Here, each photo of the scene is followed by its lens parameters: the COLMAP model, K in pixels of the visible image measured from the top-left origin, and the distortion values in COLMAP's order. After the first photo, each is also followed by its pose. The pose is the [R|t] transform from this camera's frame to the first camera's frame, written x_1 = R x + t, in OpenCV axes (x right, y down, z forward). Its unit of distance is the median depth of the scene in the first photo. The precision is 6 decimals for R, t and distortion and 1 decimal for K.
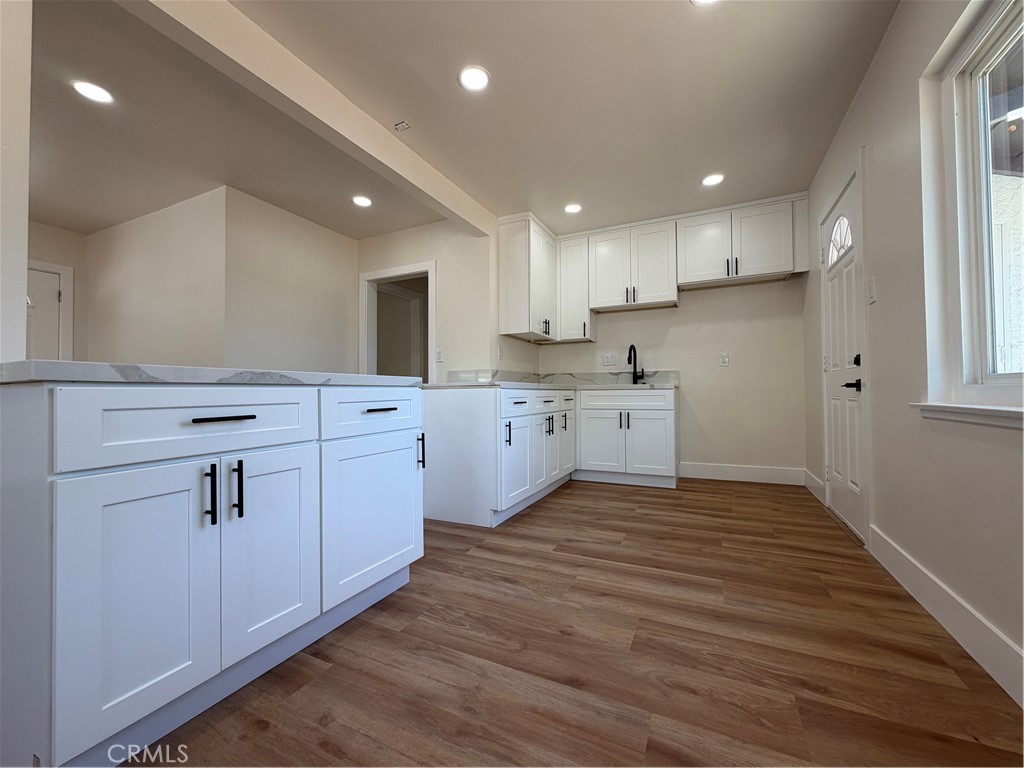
lens RADIAL K [[407.3, 0, 513.7], [0, 407.3, 385.1], [0, 0, 1]] dist [0.000436, 0.000175]
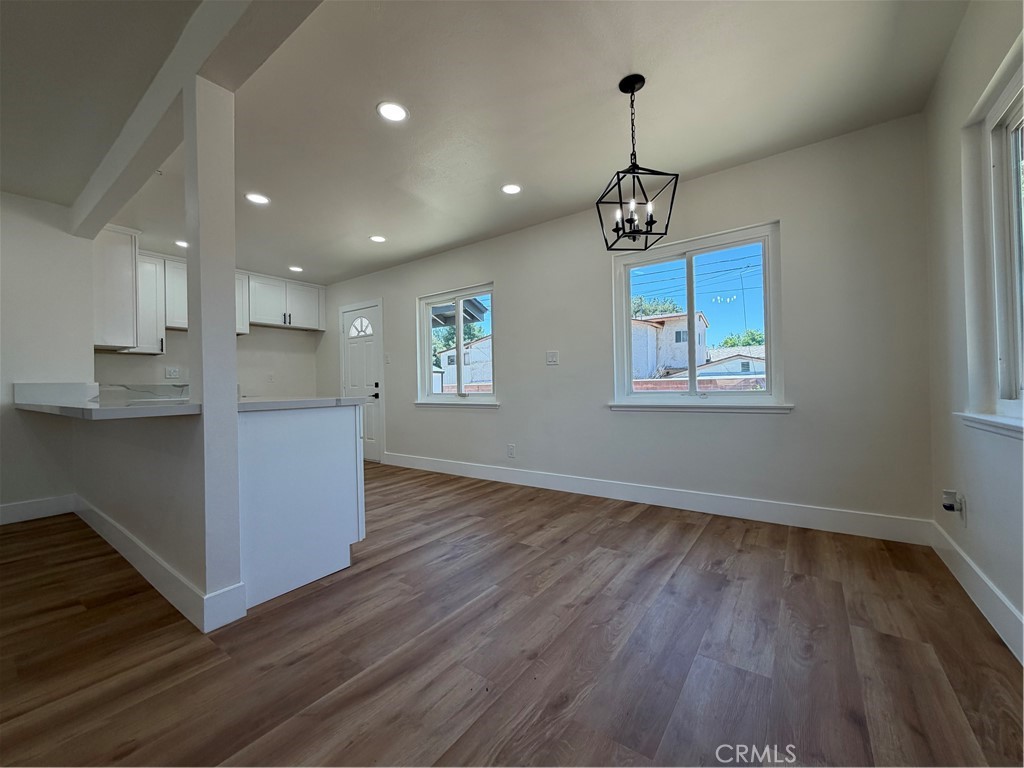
lens RADIAL K [[407.3, 0, 517.2], [0, 407.3, 384.8], [0, 0, 1]] dist [0.000436, 0.000175]
pose [[0.168018, 0.008350, 0.985749, -1.662979], [-0.001360, 0.999965, -0.008238, -0.054409], [-0.985783, 0.000043, 0.168023, -0.241078]]
